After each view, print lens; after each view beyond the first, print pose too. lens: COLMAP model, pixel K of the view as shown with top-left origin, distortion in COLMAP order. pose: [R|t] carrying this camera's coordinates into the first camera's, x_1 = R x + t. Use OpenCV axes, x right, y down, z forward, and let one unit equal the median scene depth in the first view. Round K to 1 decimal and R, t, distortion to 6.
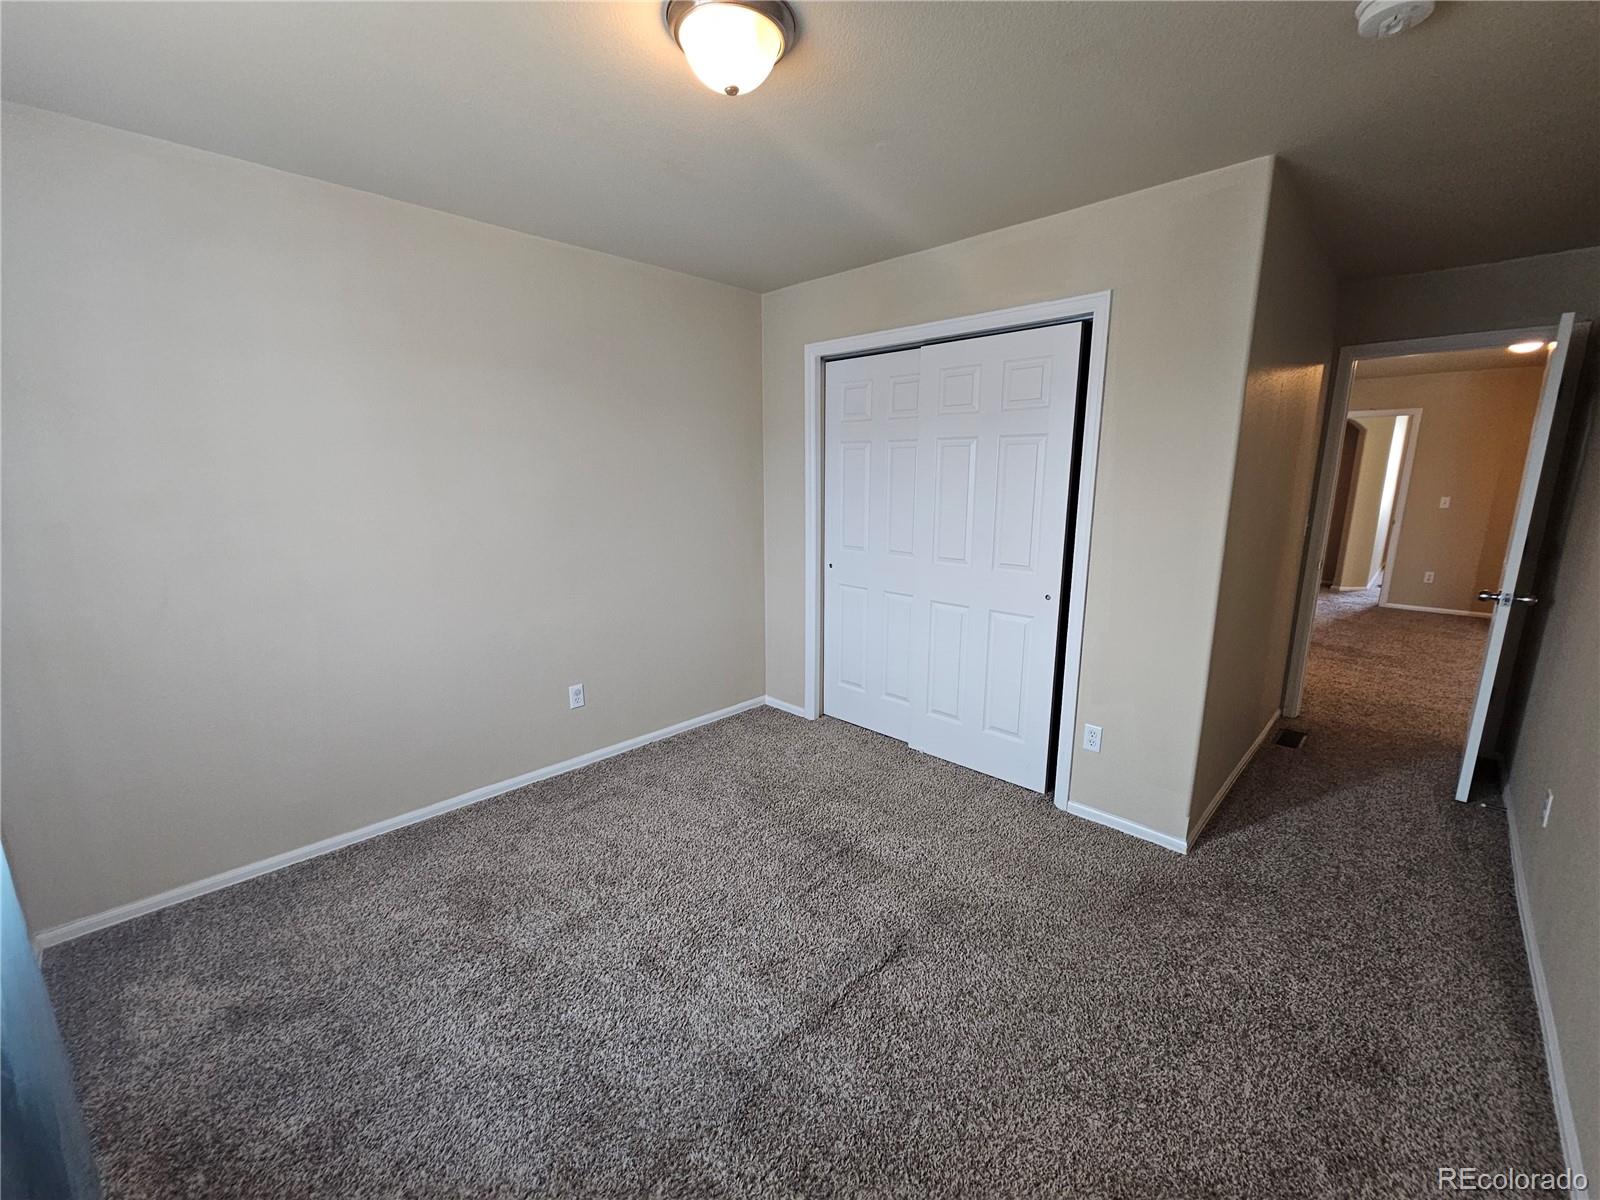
lens RADIAL K [[645.2, 0, 800.0], [0, 645.2, 600.0], [0, 0, 1]] dist [0.003800, 0.000129]
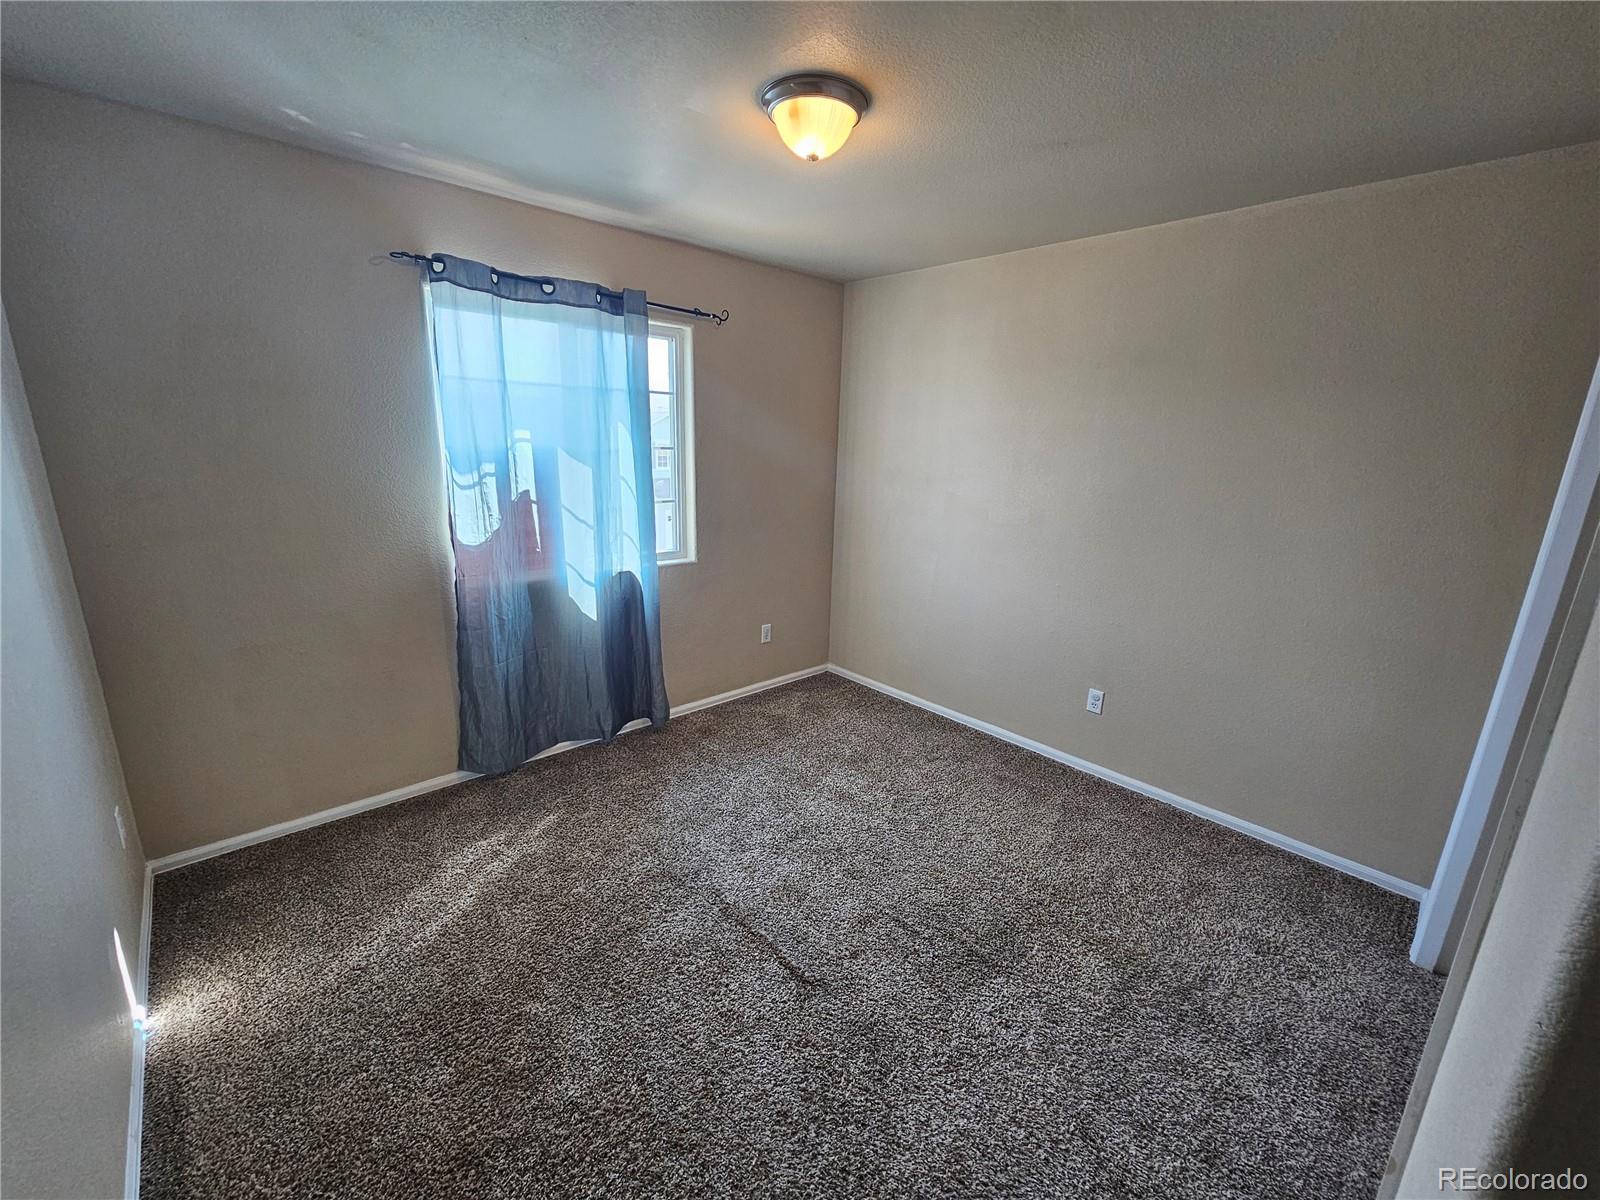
lens RADIAL K [[645.2, 0, 800.0], [0, 645.2, 600.0], [0, 0, 1]] dist [0.003800, 0.000129]
pose [[-0.026968, 0.245235, -0.969089, 0.795869], [-0.237372, 0.940142, 0.244515, -0.173056], [0.971044, 0.236629, 0.032858, 0.722057]]
